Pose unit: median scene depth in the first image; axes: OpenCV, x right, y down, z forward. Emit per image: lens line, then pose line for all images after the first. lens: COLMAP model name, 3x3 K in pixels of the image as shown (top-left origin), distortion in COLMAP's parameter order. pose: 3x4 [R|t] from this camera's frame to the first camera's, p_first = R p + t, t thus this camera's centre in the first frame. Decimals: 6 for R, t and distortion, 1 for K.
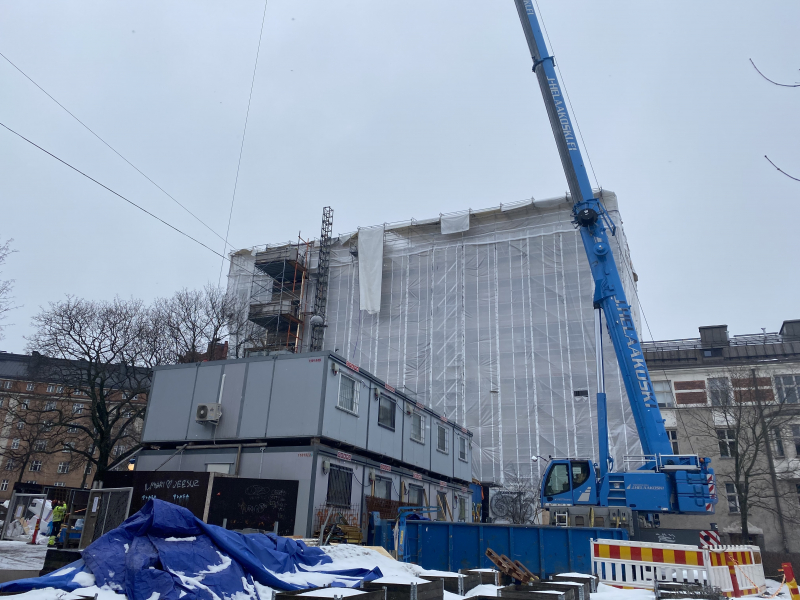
lens RADIAL K [[604.3, 0, 401.1], [0, 604.3, 291.6], [0, 0, 1]] dist [0.044892, -0.055019]
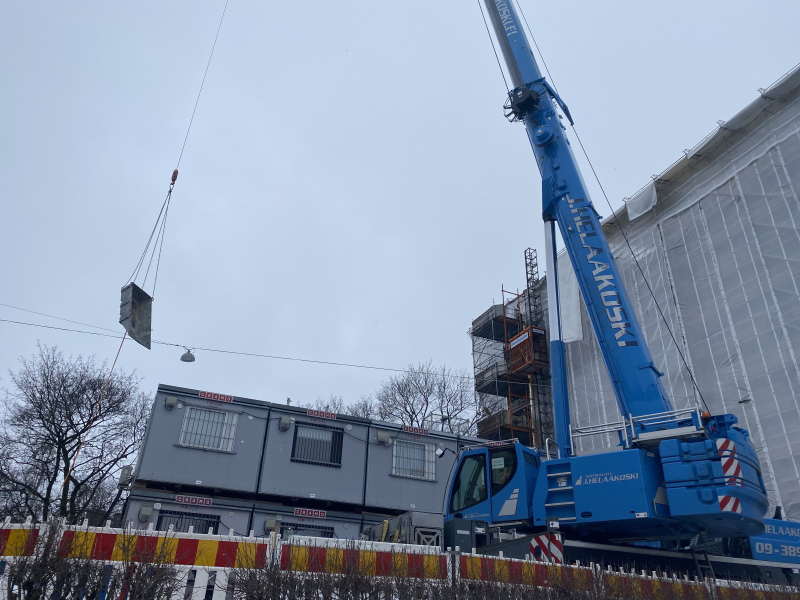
lens RADIAL K [[604.3, 0, 398.3], [0, 604.3, 287.9], [0, 0, 1]] dist [0.044892, -0.055019]
pose [[0.722195, -0.357967, -0.591857, 0.466864], [0.251327, 0.932989, -0.257617, 0.183109], [0.644414, 0.037300, 0.763767, 0.336279]]
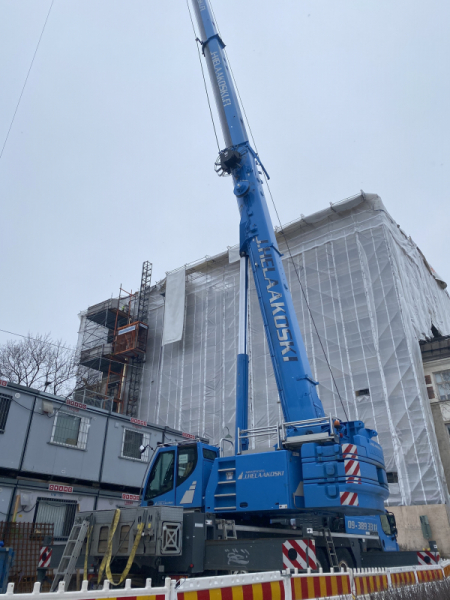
lens RADIAL K [[453.2, 0, 228.1], [0, 453.2, 294.1], [0, 0, 1]] dist [0.044892, -0.055019]
pose [[0.972280, -0.146745, -0.182036, 0.337213], [0.119246, 0.980879, -0.153807, 0.139736], [0.201125, 0.127837, 0.971188, 0.337441]]
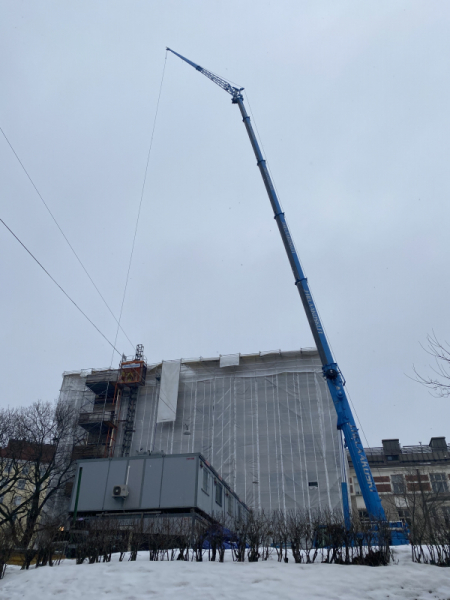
lens RADIAL K [[453.2, 0, 231.2], [0, 453.2, 290.9], [0, 0, 1]] dist [0.044892, -0.055019]
pose [[0.982847, 0.082908, 0.164737, -0.178727], [-0.041747, 0.970084, -0.239152, -0.024816], [-0.179637, 0.228173, 0.956905, -0.213289]]
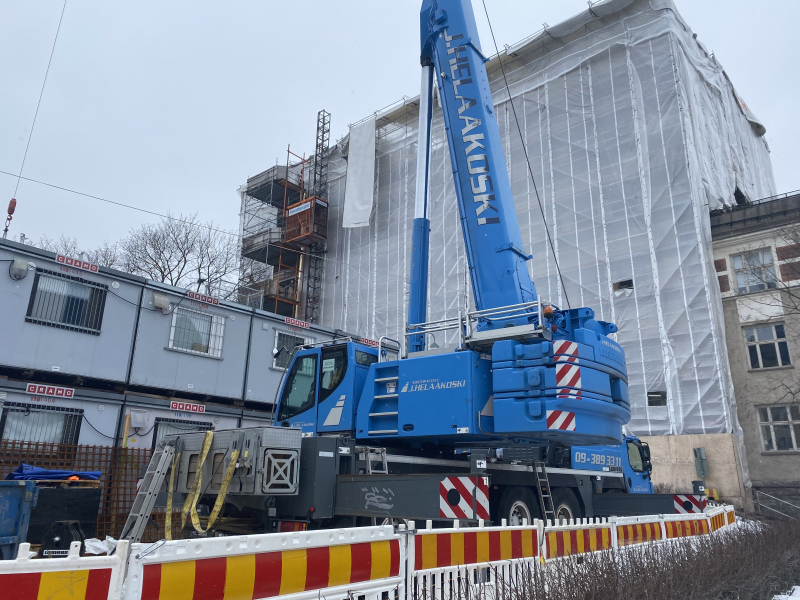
lens RADIAL K [[604.3, 0, 401.2], [0, 604.3, 292.2], [0, 0, 1]] dist [0.044892, -0.055019]
pose [[0.948937, -0.116429, -0.293195, 0.358588], [0.133182, 0.990372, 0.037767, 0.162133], [0.285974, -0.074887, 0.955307, 0.399170]]
